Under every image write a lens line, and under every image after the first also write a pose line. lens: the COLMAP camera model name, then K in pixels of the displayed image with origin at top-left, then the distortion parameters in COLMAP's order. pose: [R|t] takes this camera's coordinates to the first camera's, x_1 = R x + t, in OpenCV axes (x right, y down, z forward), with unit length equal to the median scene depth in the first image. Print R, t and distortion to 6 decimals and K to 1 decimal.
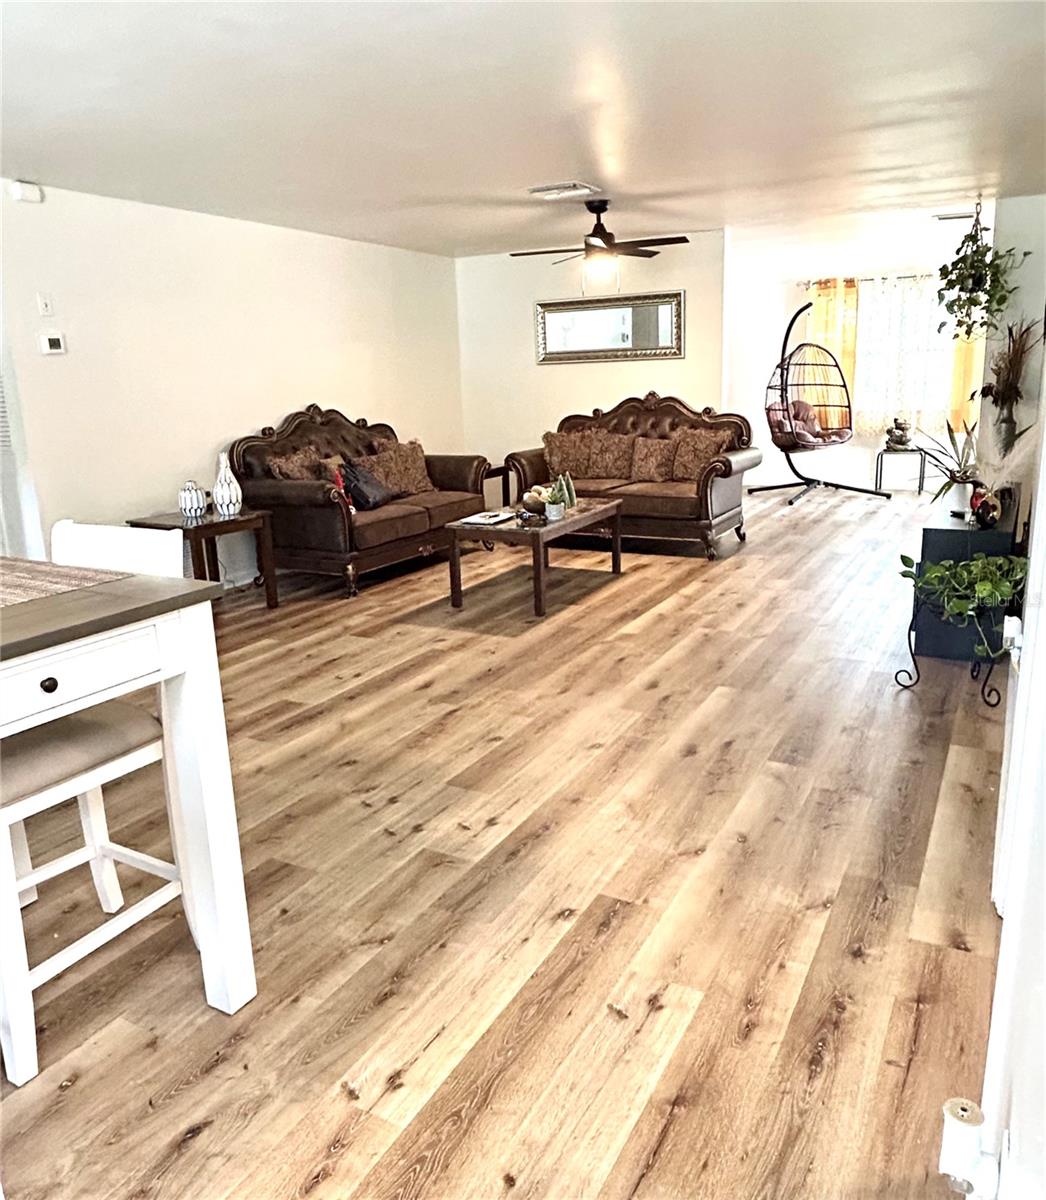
lens RADIAL K [[888.2, 0, 528.7], [0, 888.2, 591.0], [0, 0, 1]] dist [-0.002856, 0.000055]
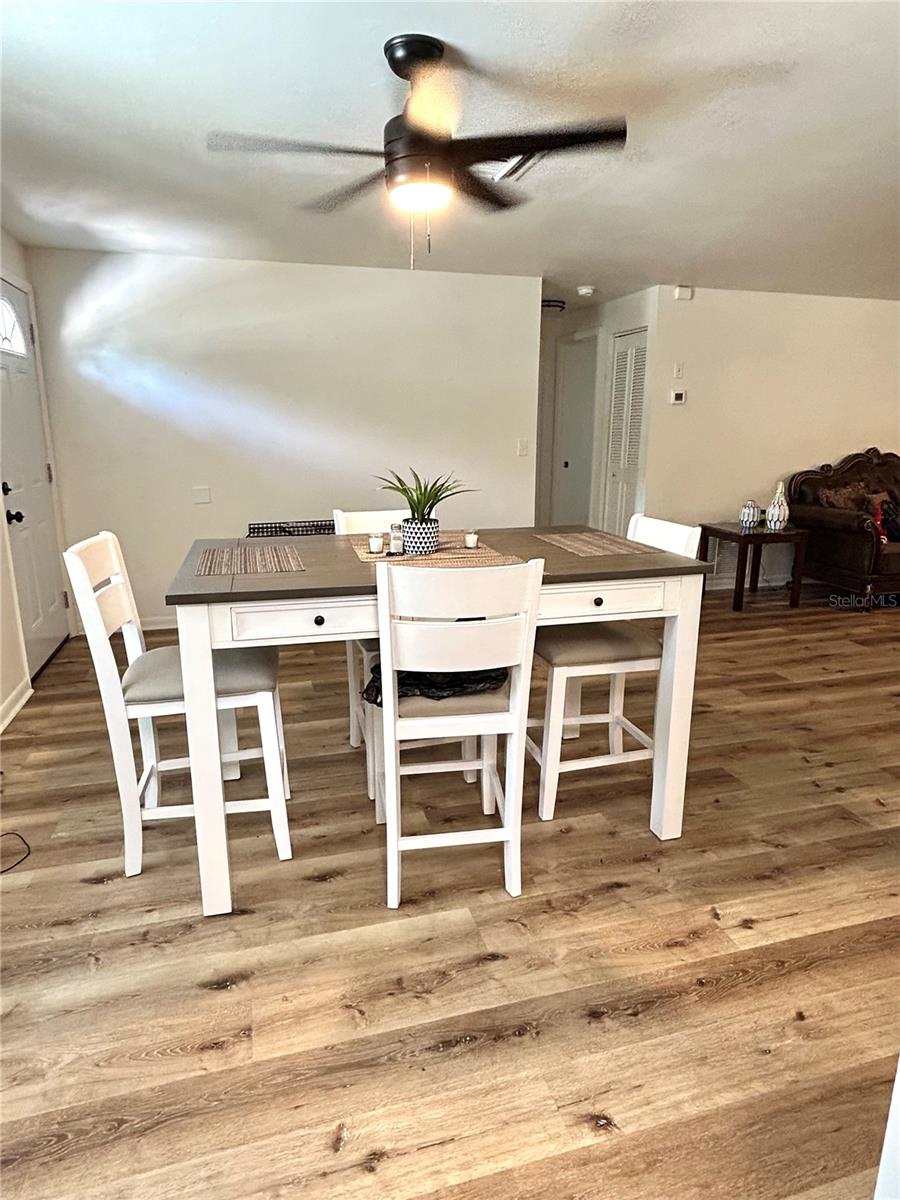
lens RADIAL K [[702.8, 0, 452.4], [0, 702.8, 600.9], [0, 0, 1]] dist [0.003765, 0.000398]
pose [[0.697471, 0.204629, -0.686776, 0.102128], [-0.190887, 0.976790, 0.097181, 0.010539], [0.690722, 0.063316, 0.720344, -0.100352]]
